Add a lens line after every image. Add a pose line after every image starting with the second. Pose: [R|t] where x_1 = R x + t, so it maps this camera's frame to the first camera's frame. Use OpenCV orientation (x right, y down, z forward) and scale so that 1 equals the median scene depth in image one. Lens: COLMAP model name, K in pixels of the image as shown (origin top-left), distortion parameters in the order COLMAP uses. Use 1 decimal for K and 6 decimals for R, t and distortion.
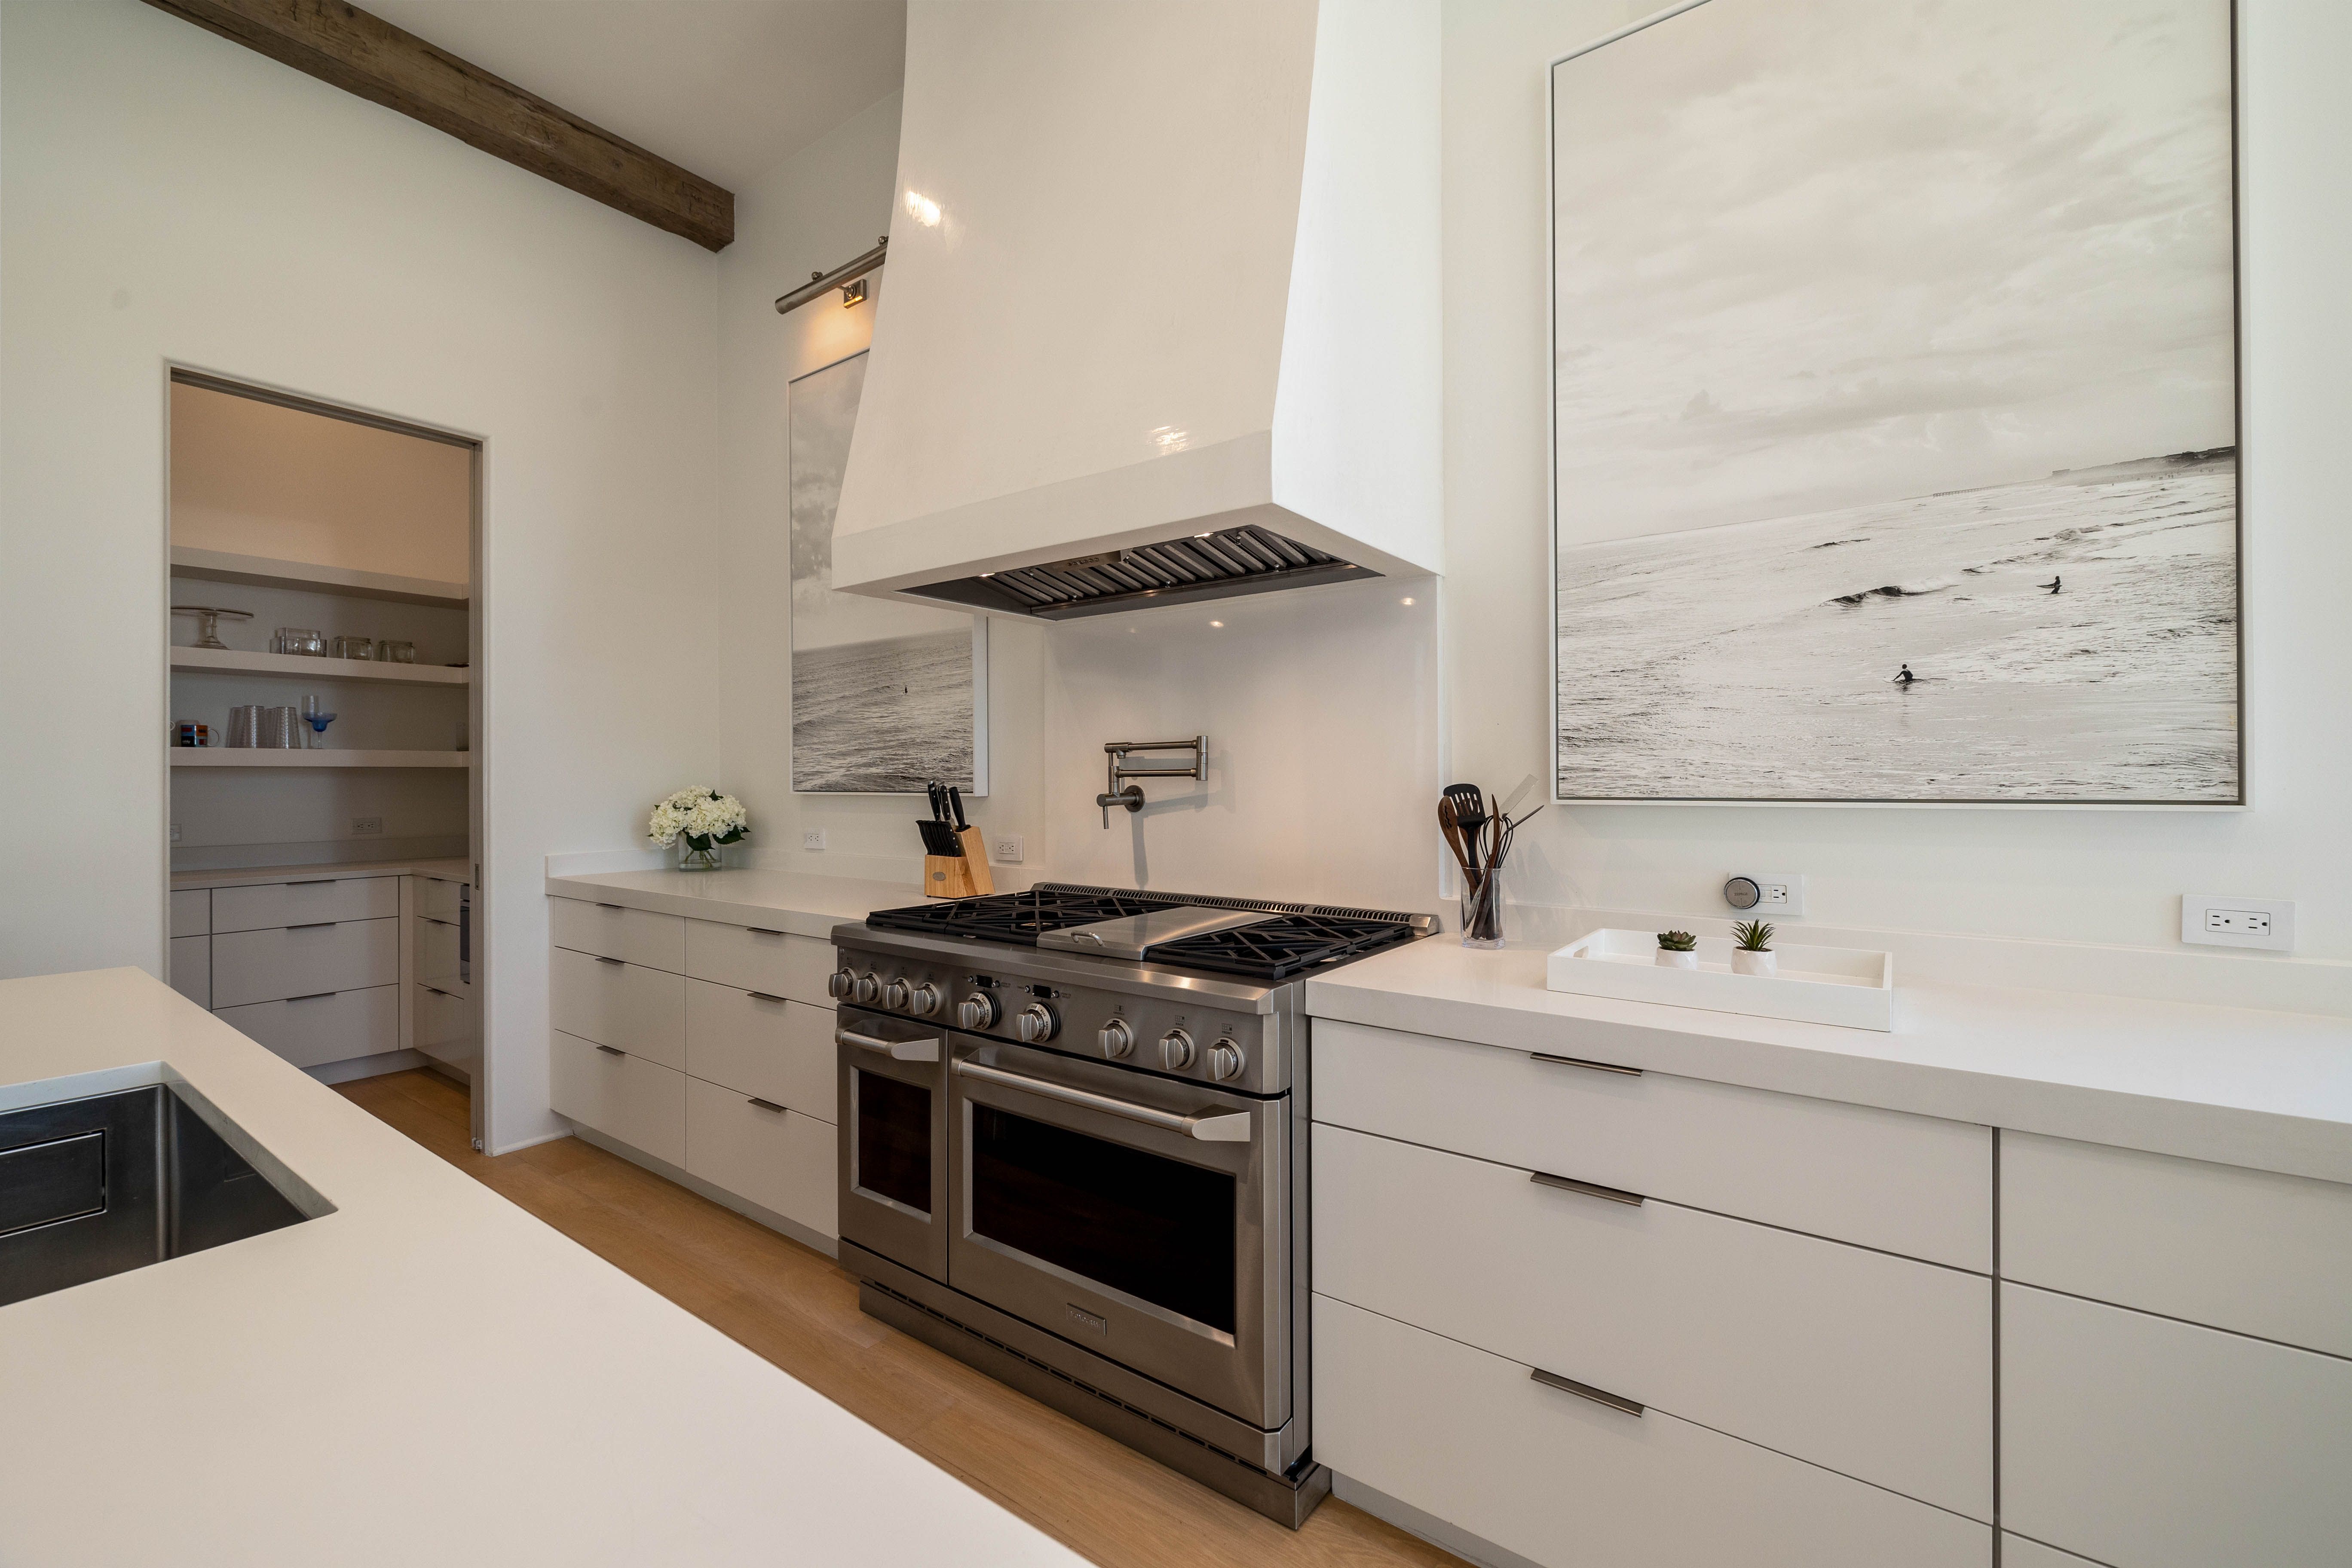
lens RADIAL K [[980.6, 0, 1182.8], [0, 980.6, 776.3], [0, 0, 1]] dist [-0.003609, 0.001123]
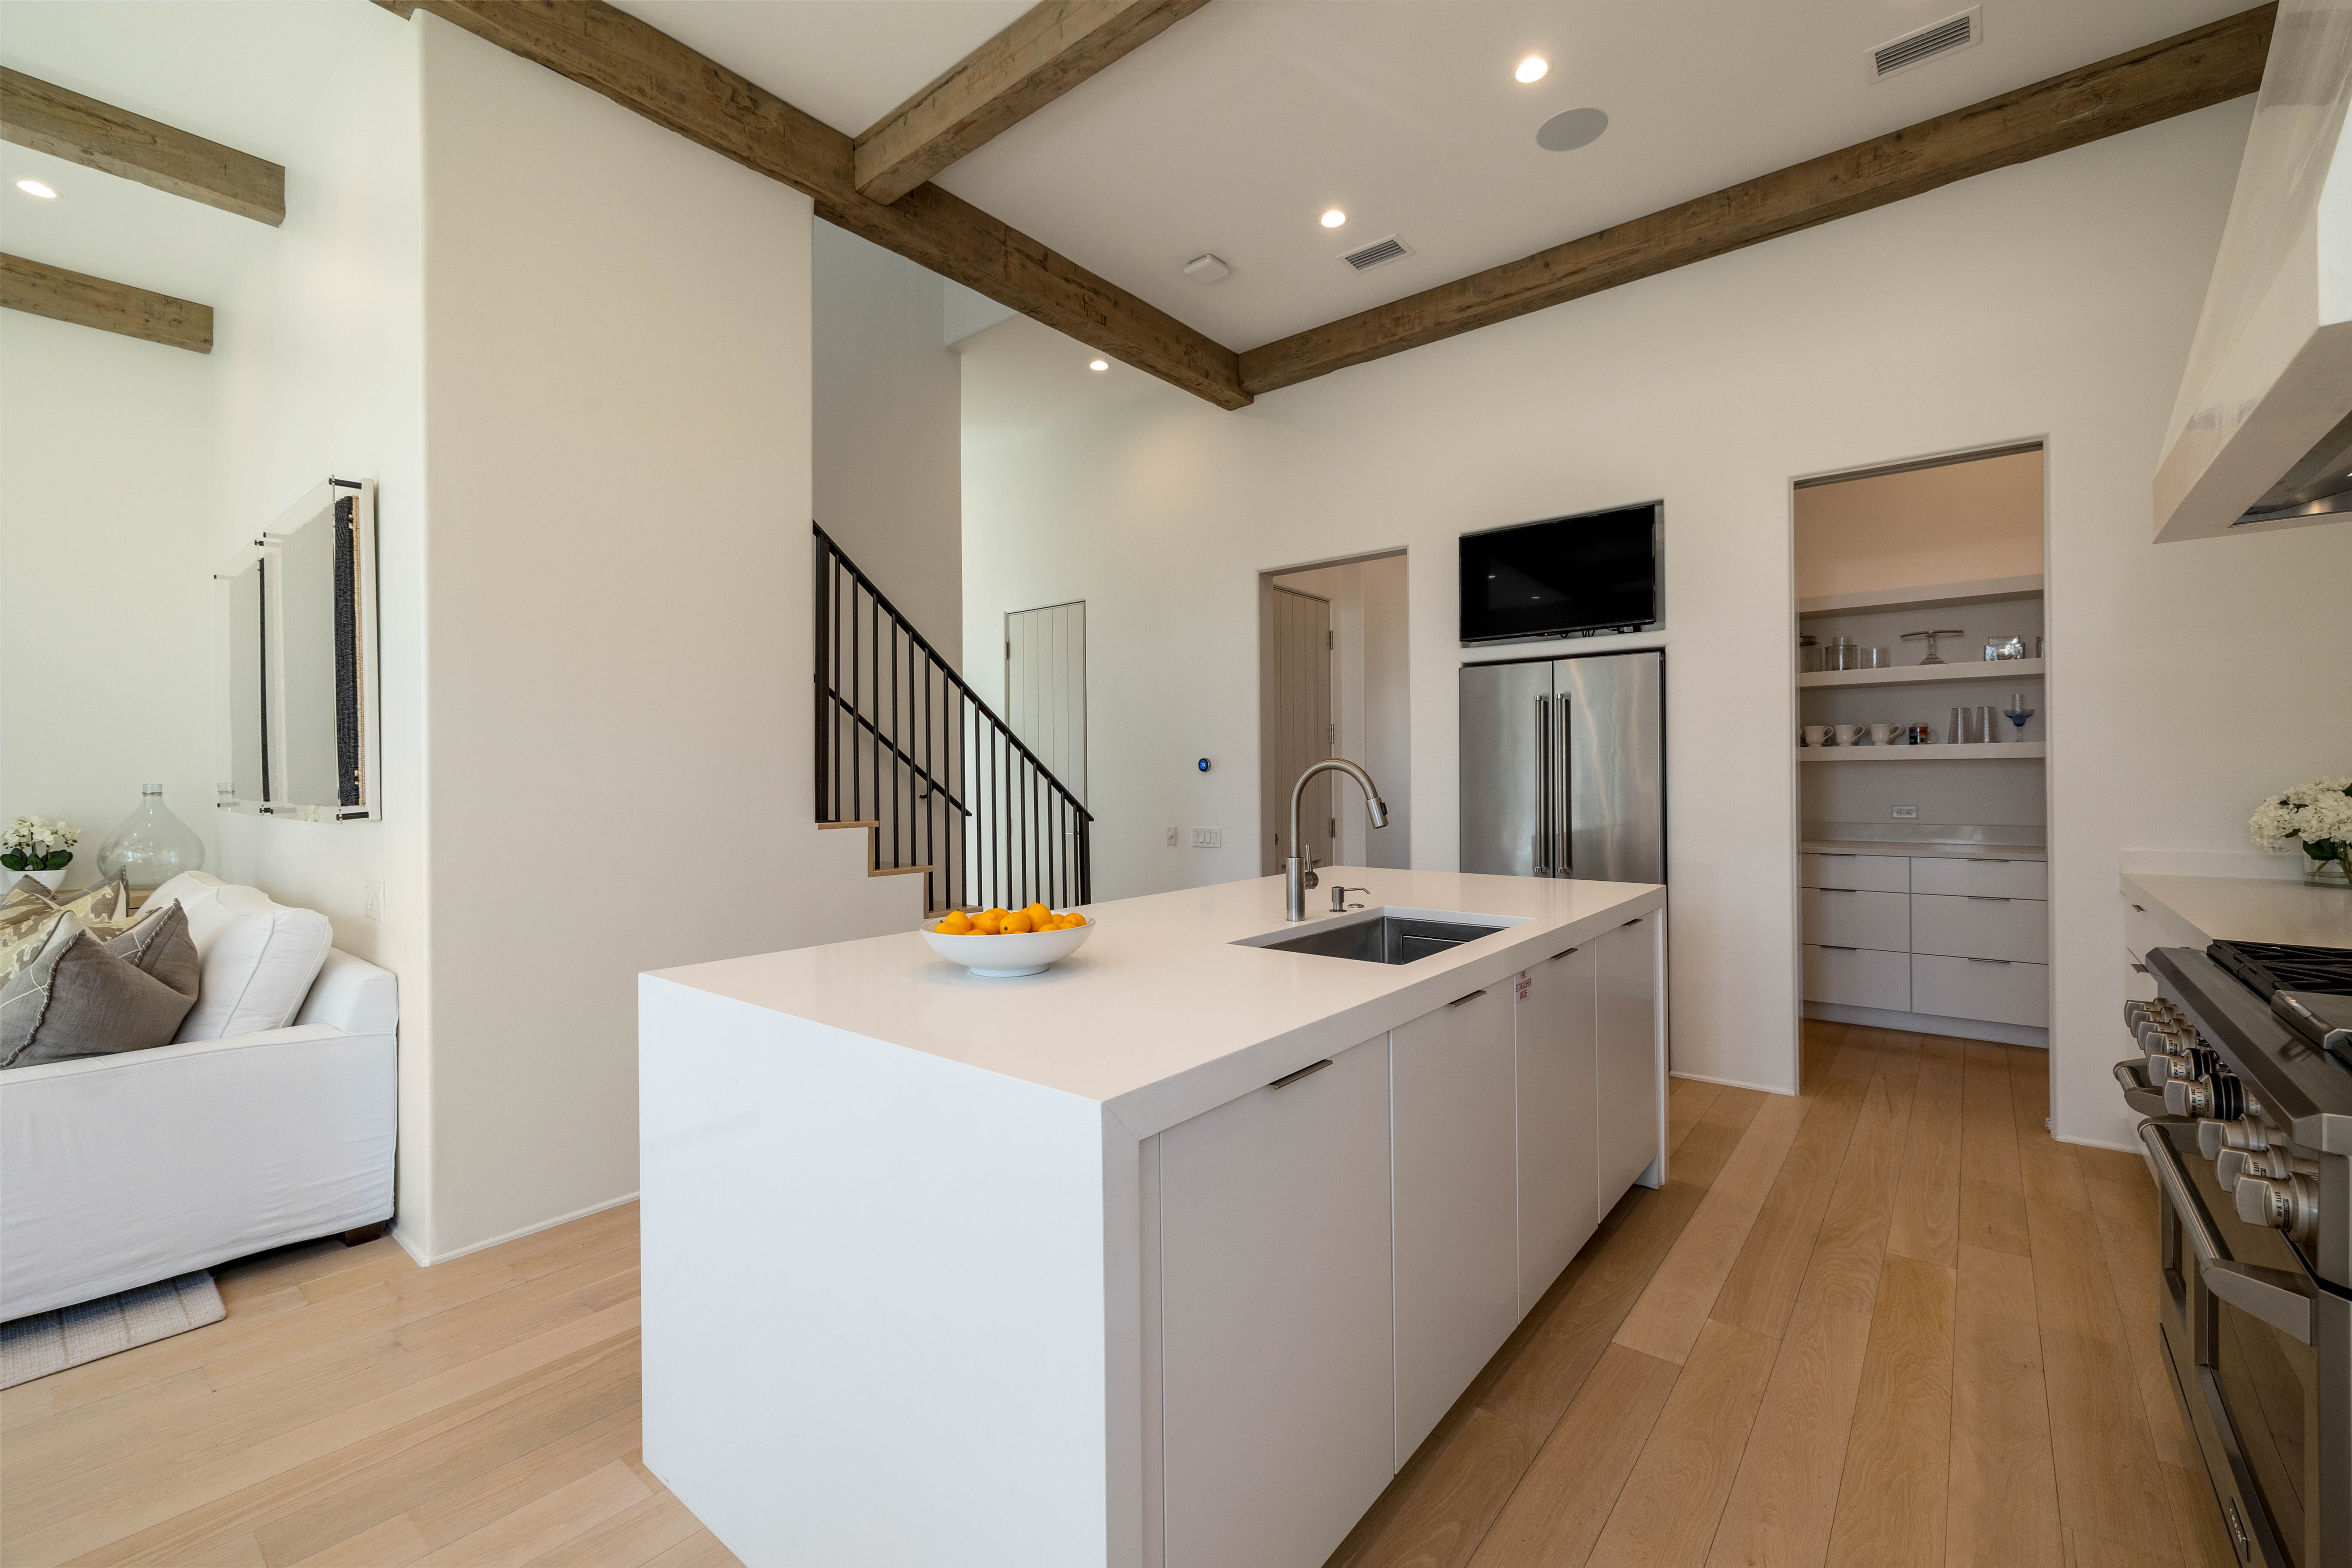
lens RADIAL K [[980.6, 0, 1186.2], [0, 980.6, 776.6], [0, 0, 1]] dist [-0.003609, 0.001123]
pose [[-0.046217, 0.003254, -0.998926, 0.473805], [0.010699, 0.999939, 0.002763, -0.003240], [0.998874, -0.010559, -0.046249, 0.196684]]
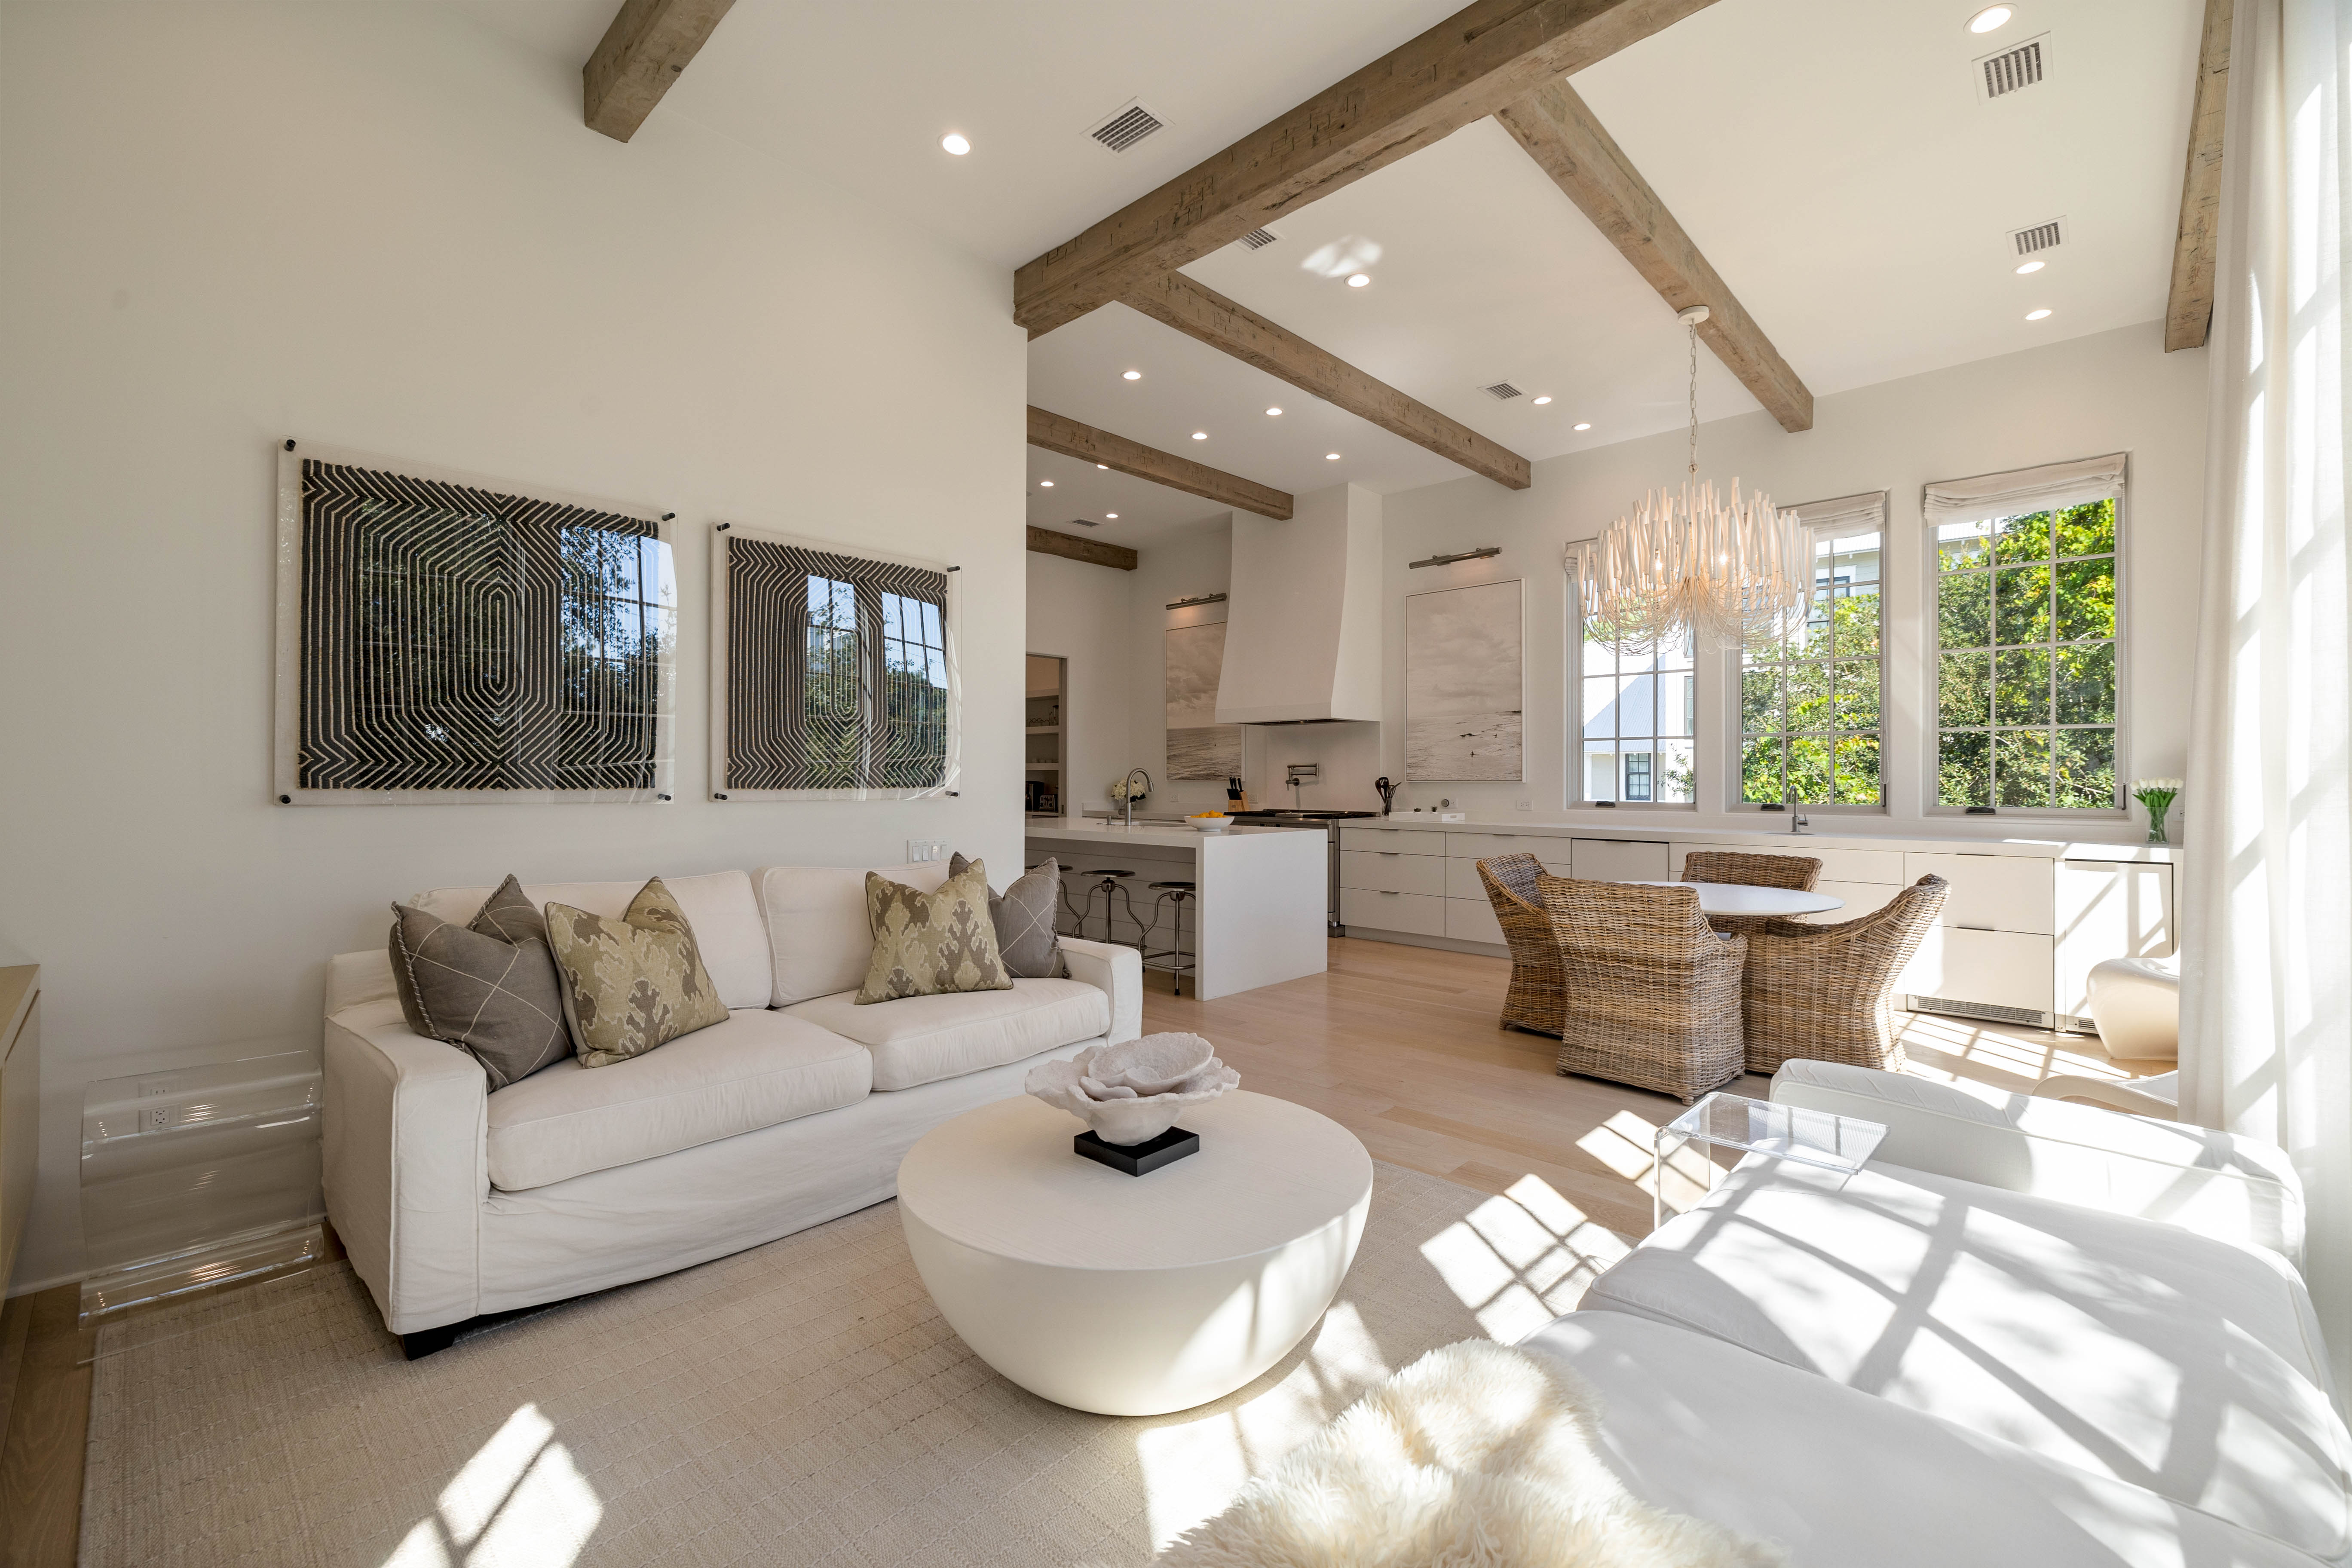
lens RADIAL K [[980.6, 0, 1179.1], [0, 980.6, 776.0], [0, 0, 1]] dist [-0.003609, 0.001123]
pose [[0.992153, 0.003170, -0.124989, -0.030848], [-0.003169, 0.999995, 0.000203, 0.004589], [0.124989, 0.000194, 0.992158, -2.470521]]
